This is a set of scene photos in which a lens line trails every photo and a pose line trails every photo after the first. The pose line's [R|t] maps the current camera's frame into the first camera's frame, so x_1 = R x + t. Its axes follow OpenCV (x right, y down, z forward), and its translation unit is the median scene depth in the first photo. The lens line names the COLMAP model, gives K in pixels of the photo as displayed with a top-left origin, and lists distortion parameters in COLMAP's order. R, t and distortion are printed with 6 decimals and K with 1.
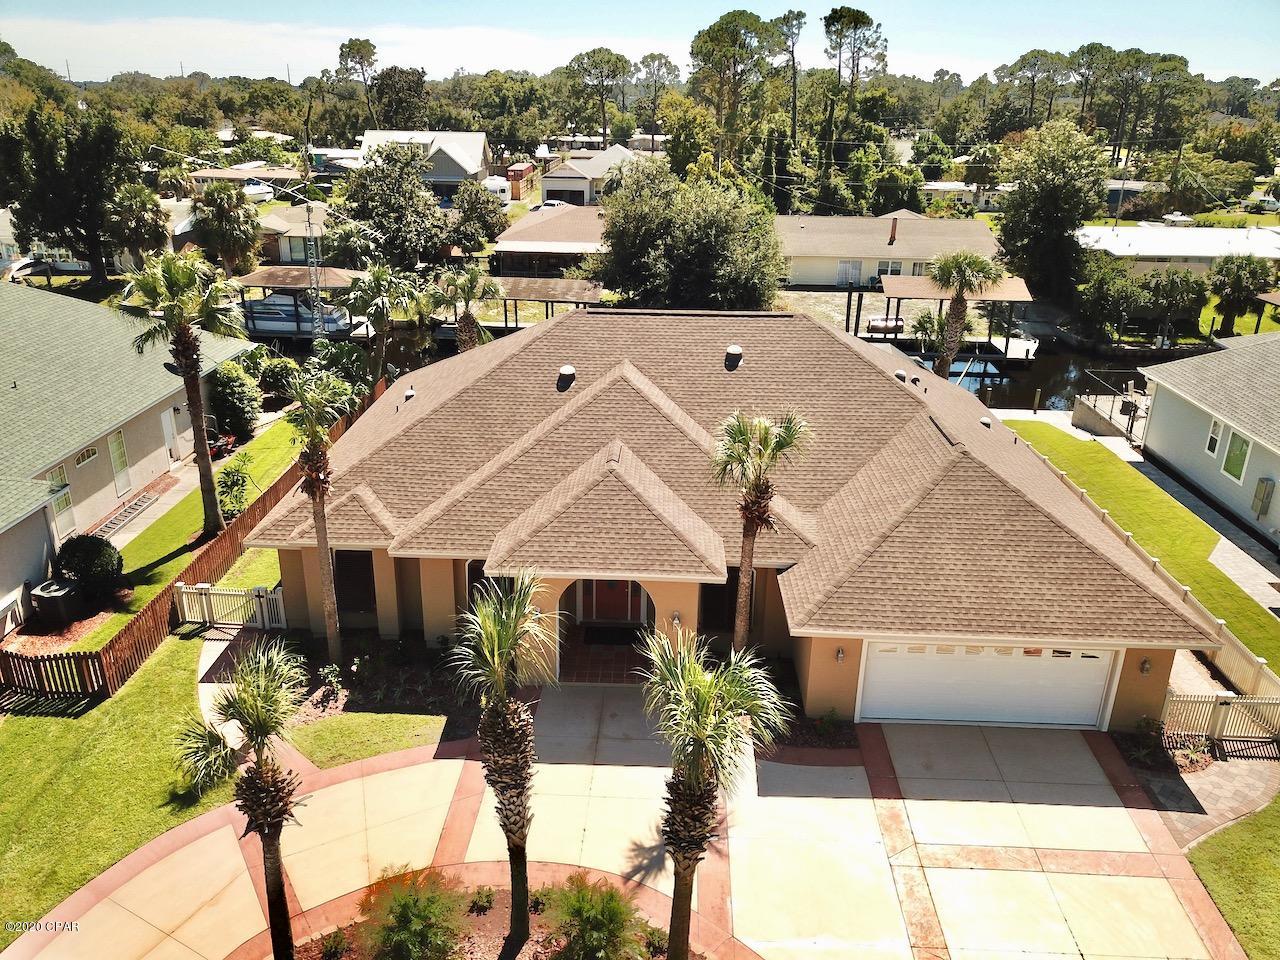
lens RADIAL K [[974.5, 0, 640.0], [0, 974.5, 480.0], [0, 0, 1]] dist [0.008538, -0.004555]
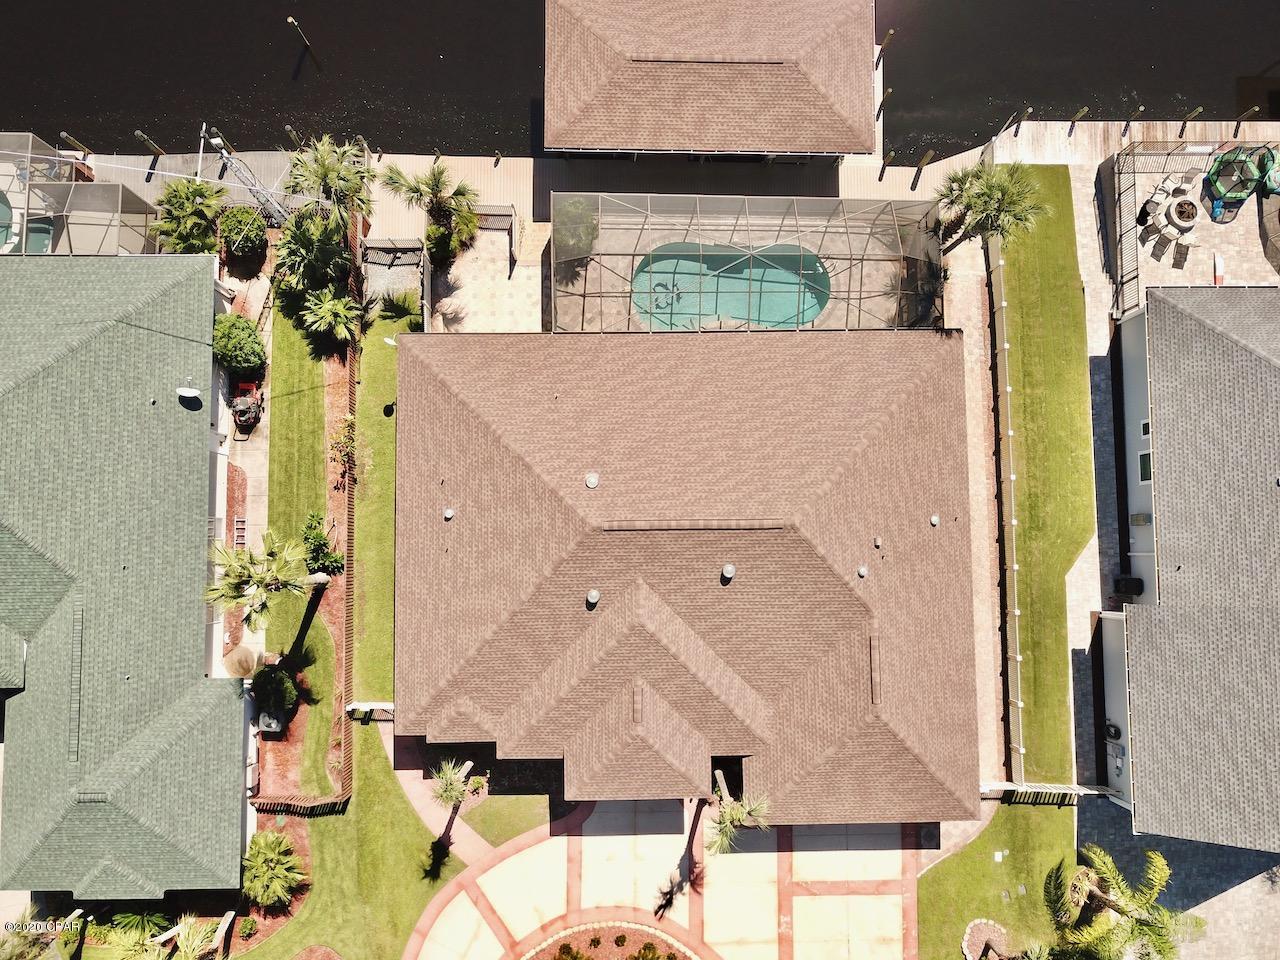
lens RADIAL K [[974.5, 0, 640.0], [0, 974.5, 480.0], [0, 0, 1]] dist [0.008538, -0.004555]
pose [[0.999186, -0.038621, 0.011612, -0.033230], [0.006862, 0.446546, 0.894734, -1.781140], [-0.039741, -0.893927, 0.446448, 0.798063]]
